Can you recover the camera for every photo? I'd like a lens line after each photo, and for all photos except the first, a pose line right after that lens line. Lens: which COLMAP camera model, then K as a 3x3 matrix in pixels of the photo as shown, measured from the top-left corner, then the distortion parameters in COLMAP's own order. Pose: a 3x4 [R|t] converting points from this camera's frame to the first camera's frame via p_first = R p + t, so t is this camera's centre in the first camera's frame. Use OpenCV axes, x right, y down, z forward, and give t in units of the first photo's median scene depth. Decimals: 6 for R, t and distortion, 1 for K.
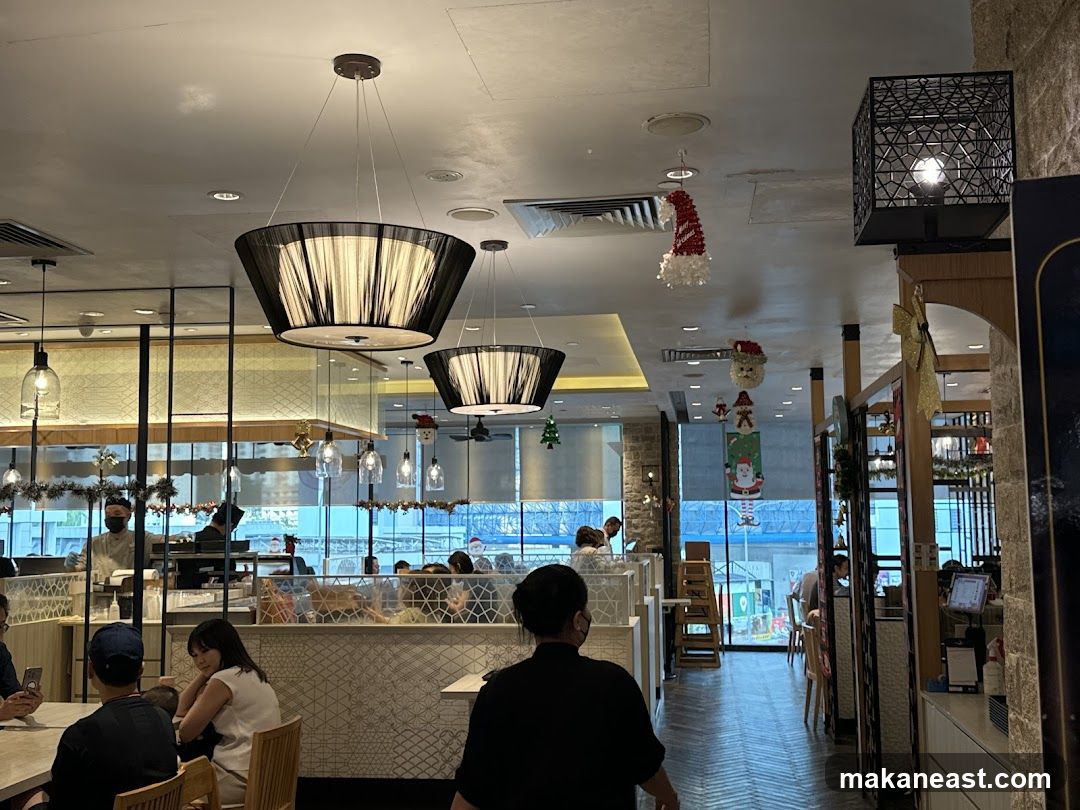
lens RADIAL K [[1122.3, 0, 539.5], [0, 1122.3, 404.6], [0, 0, 1]] dist [0.030355, 0.000000]
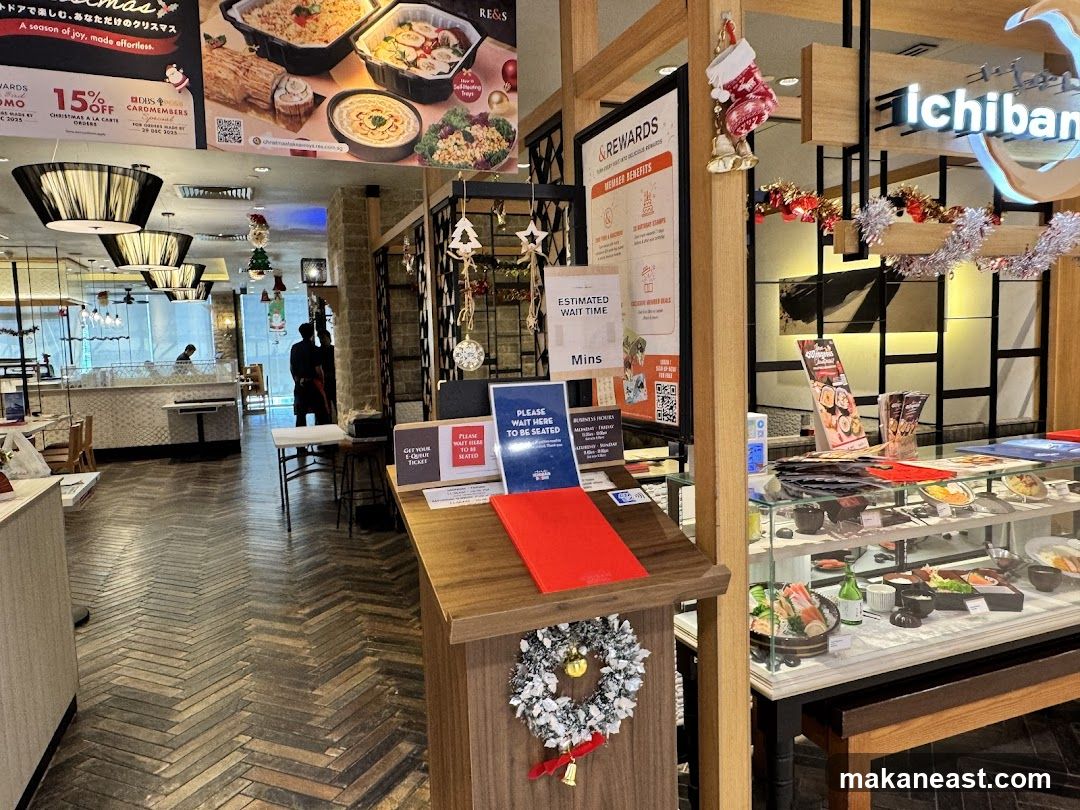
lens RADIAL K [[755.9, 0, 539.2], [0, 755.9, 403.6], [0, 0, 1]] dist [0.000711, 0.005377]
pose [[0.870391, -0.060206, 0.488667, -0.120141], [-0.026356, 0.985375, 0.168347, -0.047860], [-0.491655, -0.159407, 0.856075, -0.618687]]
